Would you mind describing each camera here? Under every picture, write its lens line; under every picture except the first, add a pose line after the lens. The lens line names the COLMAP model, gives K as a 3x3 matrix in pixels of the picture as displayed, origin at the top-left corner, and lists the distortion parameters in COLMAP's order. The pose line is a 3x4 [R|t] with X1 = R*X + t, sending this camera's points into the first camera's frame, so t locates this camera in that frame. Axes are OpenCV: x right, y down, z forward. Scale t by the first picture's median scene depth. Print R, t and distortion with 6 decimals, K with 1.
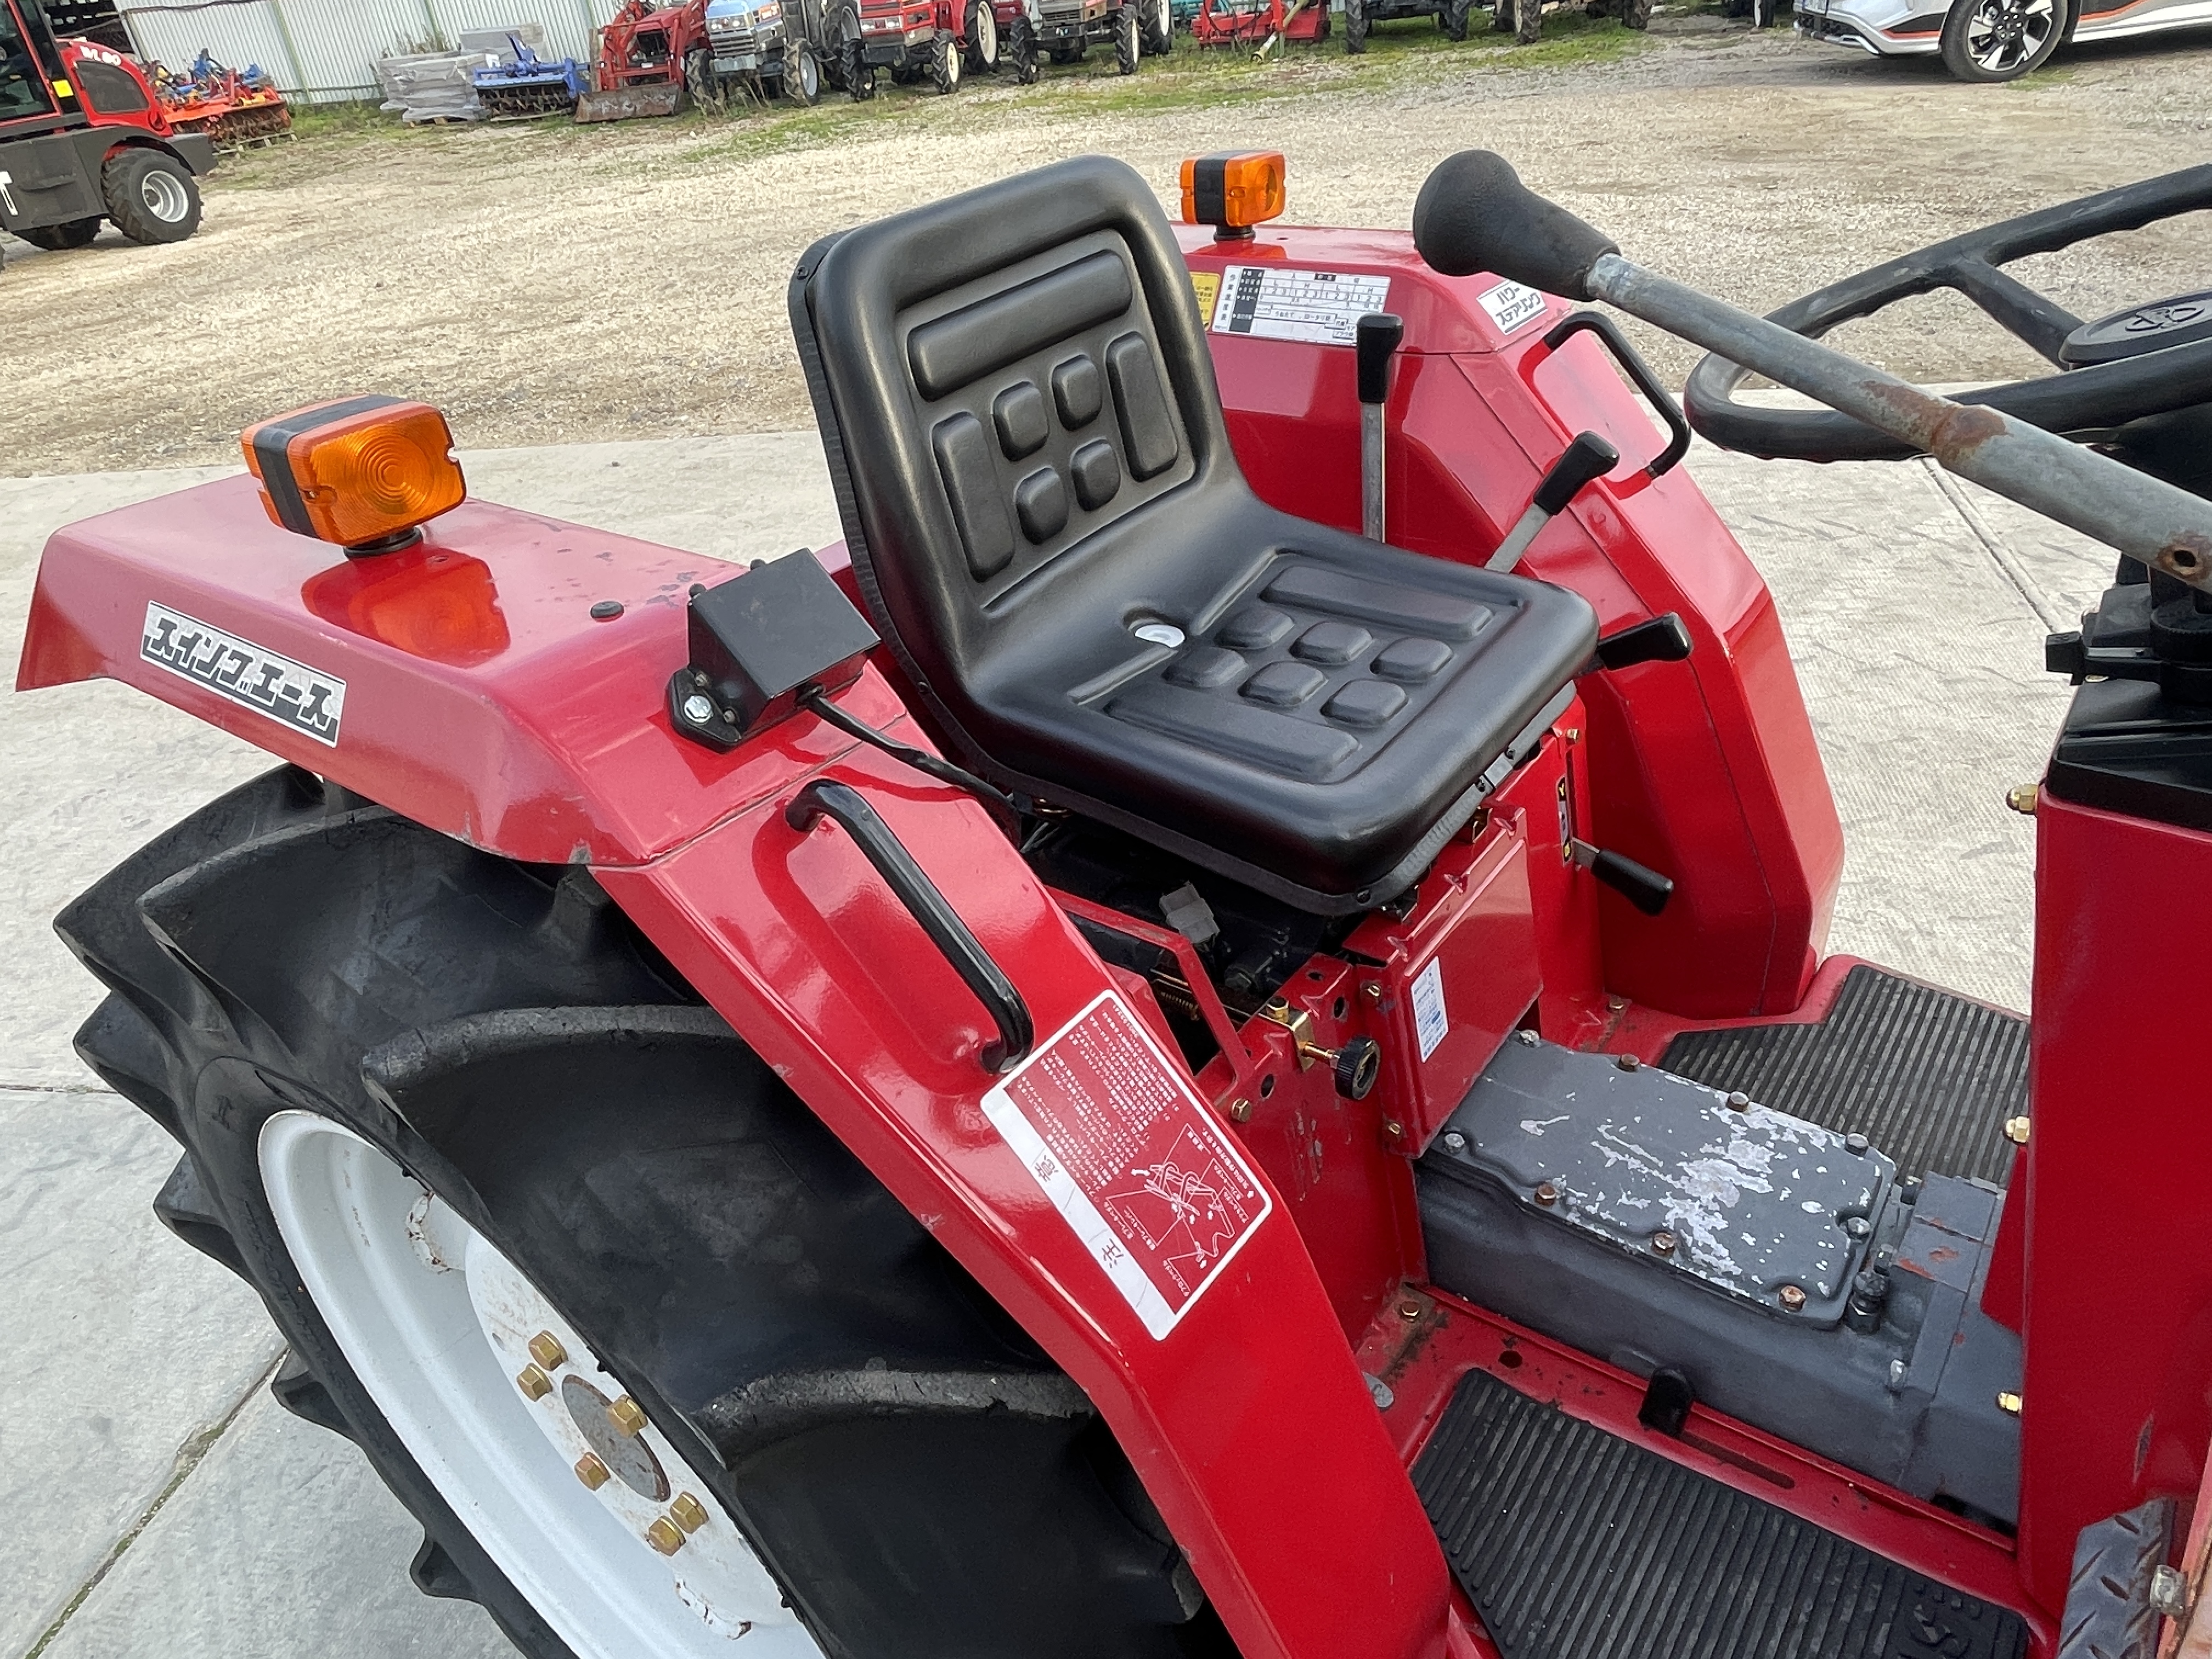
lens RADIAL K [[1453.3, 0, 1101.6], [0, 1453.3, 839.4], [0, 0, 1]] dist [-0.001987, -0.002119]
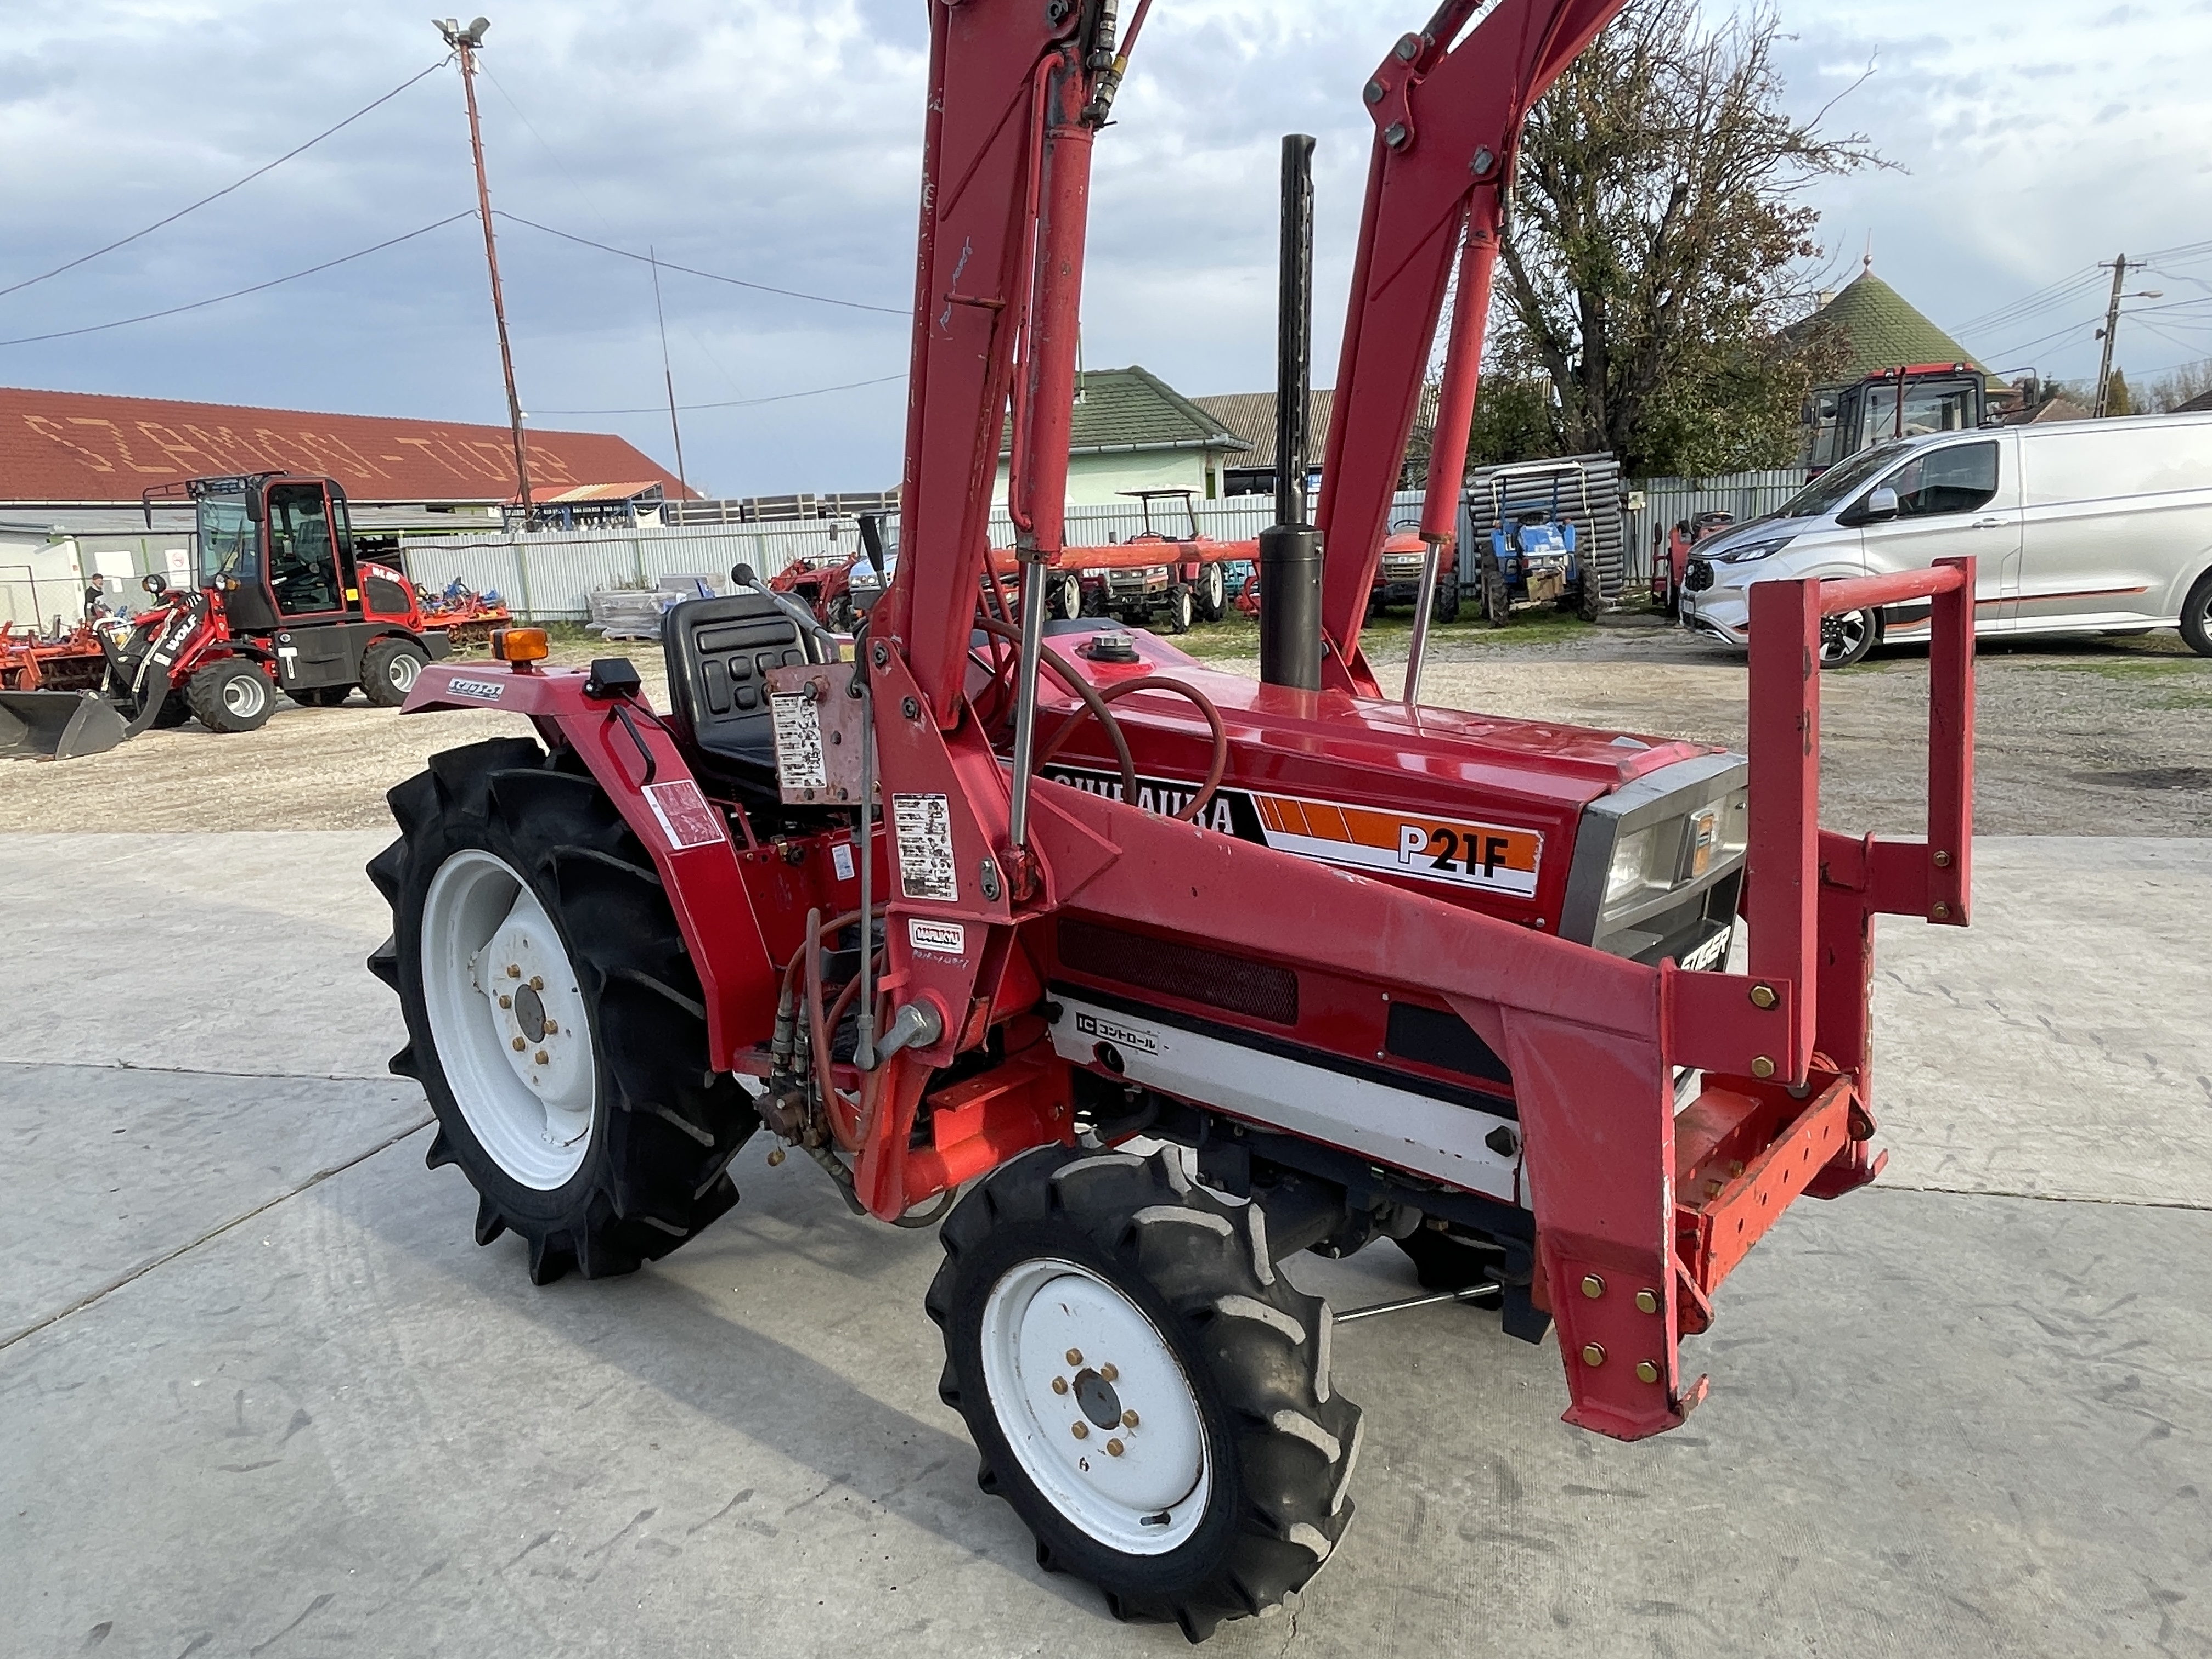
lens RADIAL K [[1453.3, 0, 1104.7], [0, 1453.3, 841.1], [0, 0, 1]] dist [-0.001987, -0.002119]
pose [[0.995259, 0.064900, -0.072444, 0.061735], [-0.085702, 0.937361, -0.337653, 0.065378], [0.045993, 0.342260, 0.938479, -0.108201]]
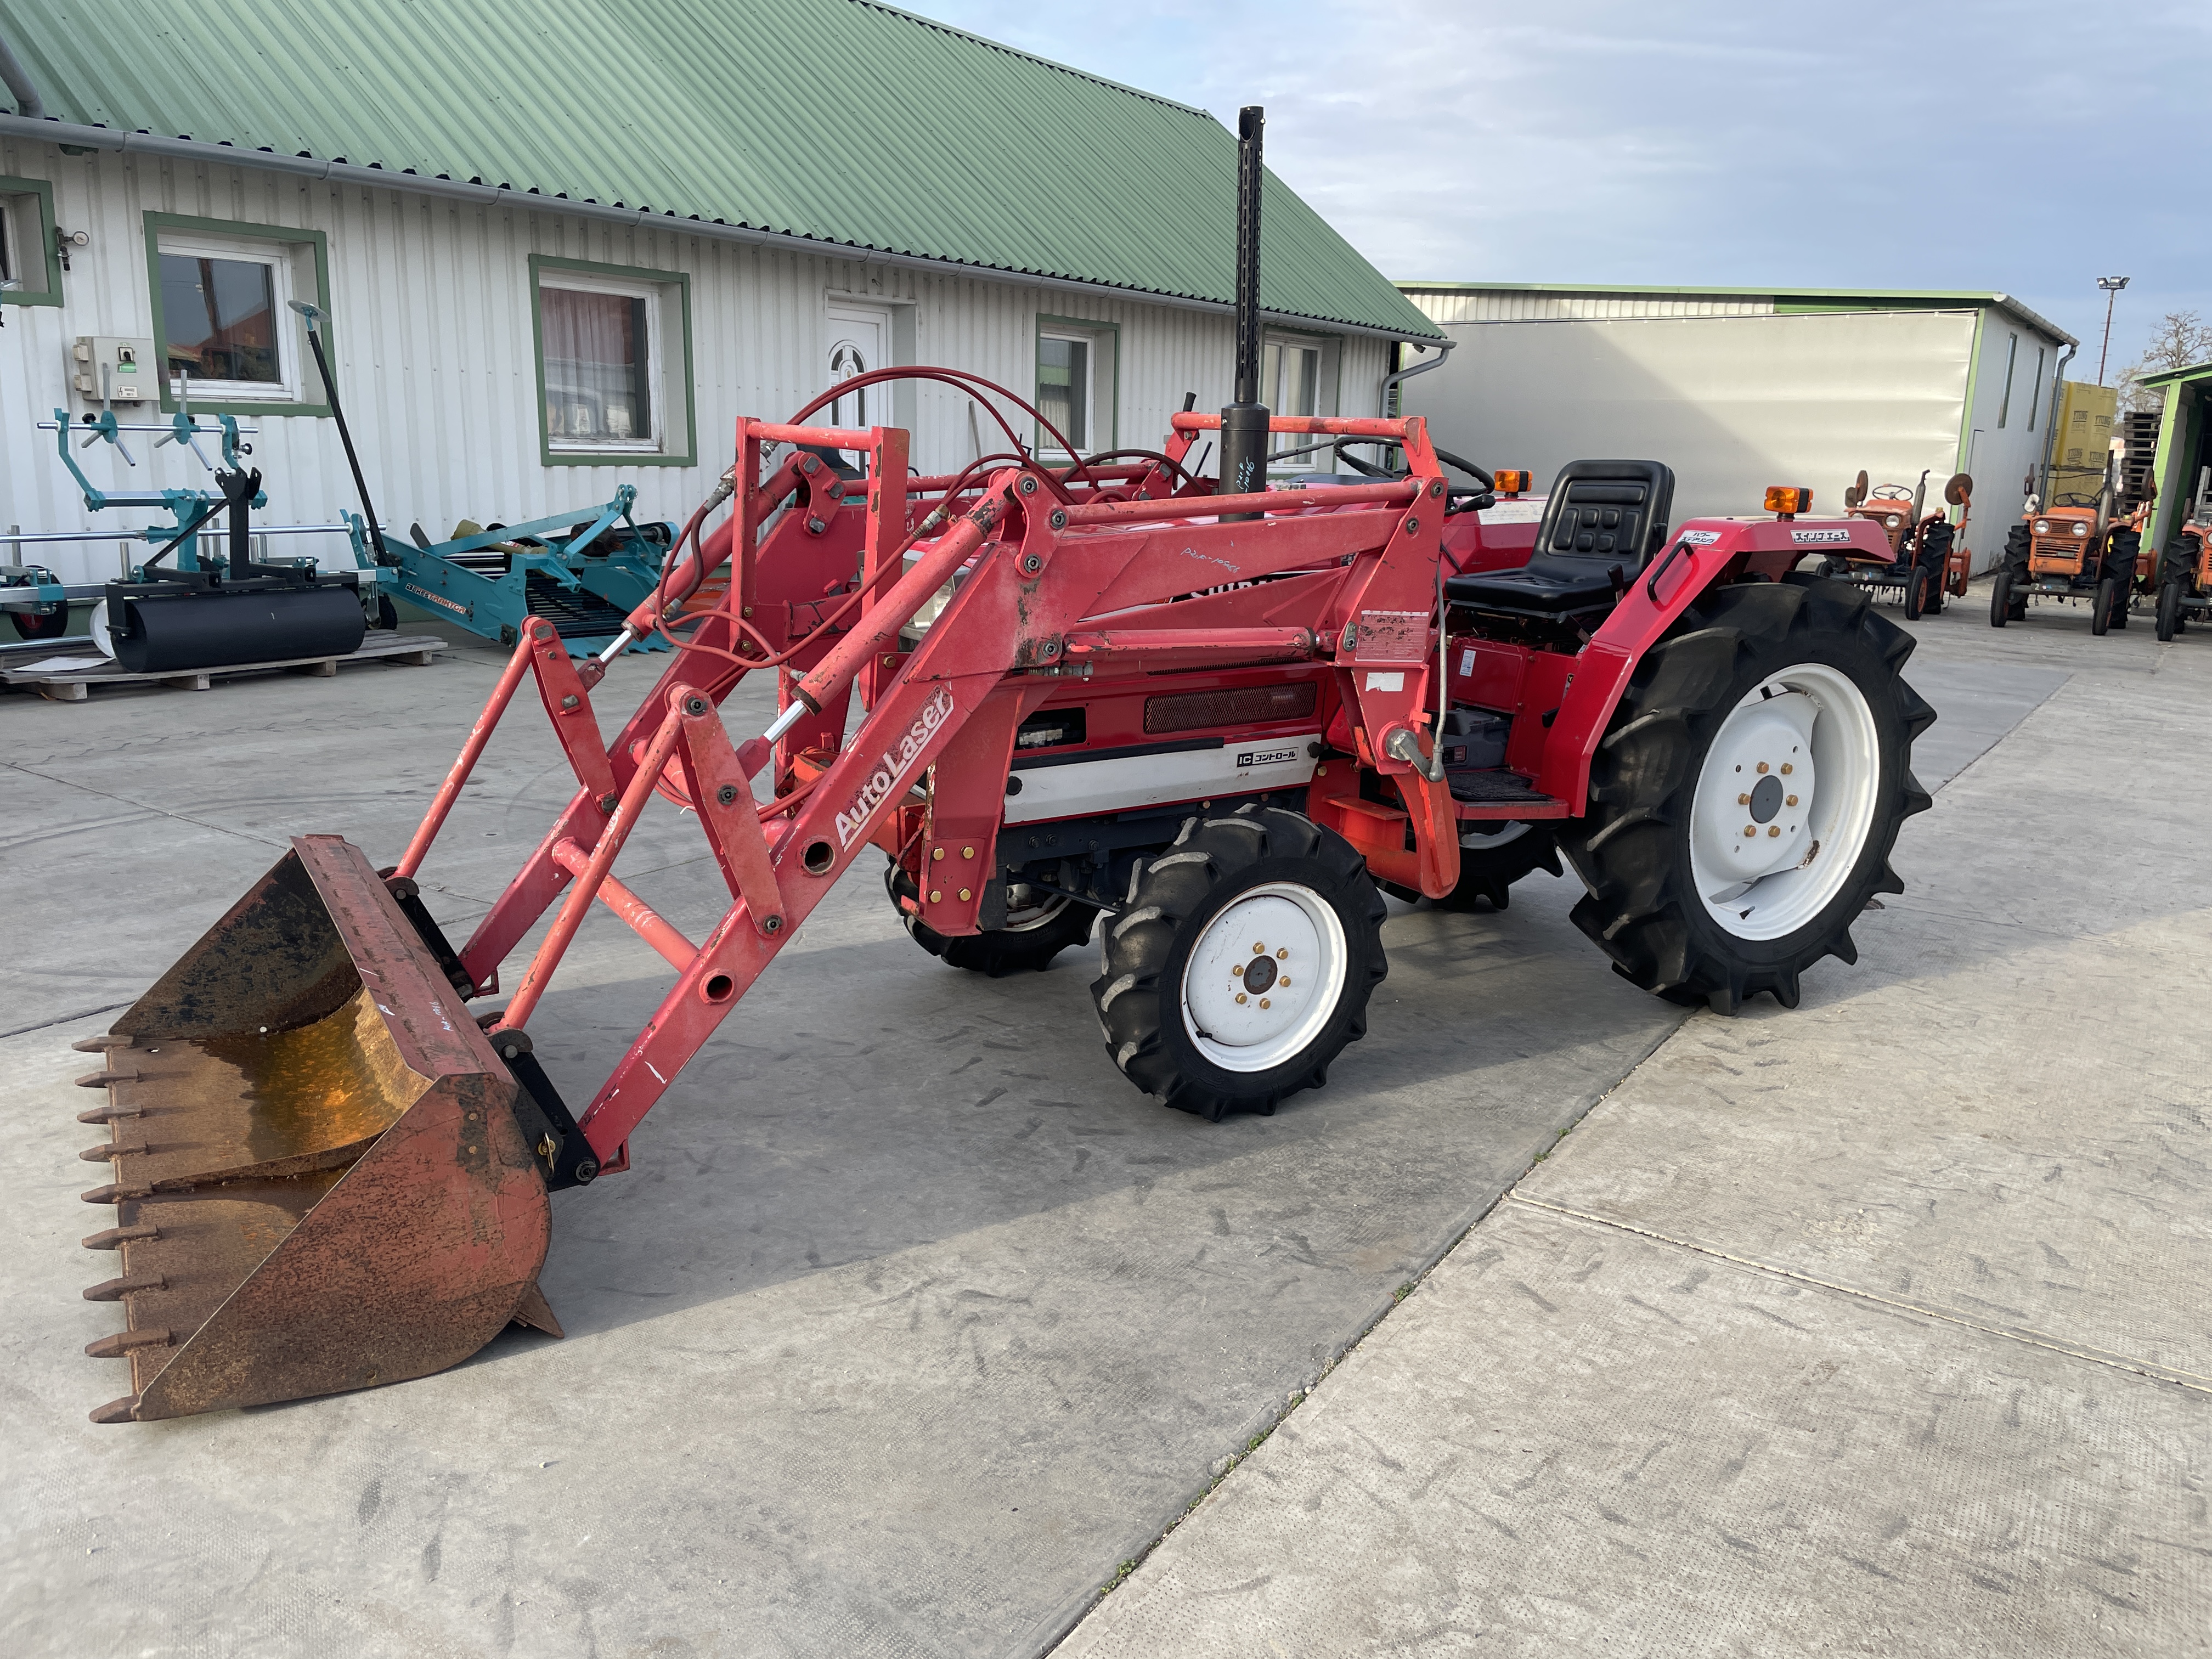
lens RADIAL K [[1672.1, 0, 1138.4], [0, 1672.1, 833.3], [0, 0, 1]] dist [0.086789, -0.119042]
pose [[-0.363312, 0.291903, -0.884758, 0.294072], [-0.495874, 0.743380, 0.448881, -0.070299], [0.788742, 0.601813, -0.125332, 0.075575]]
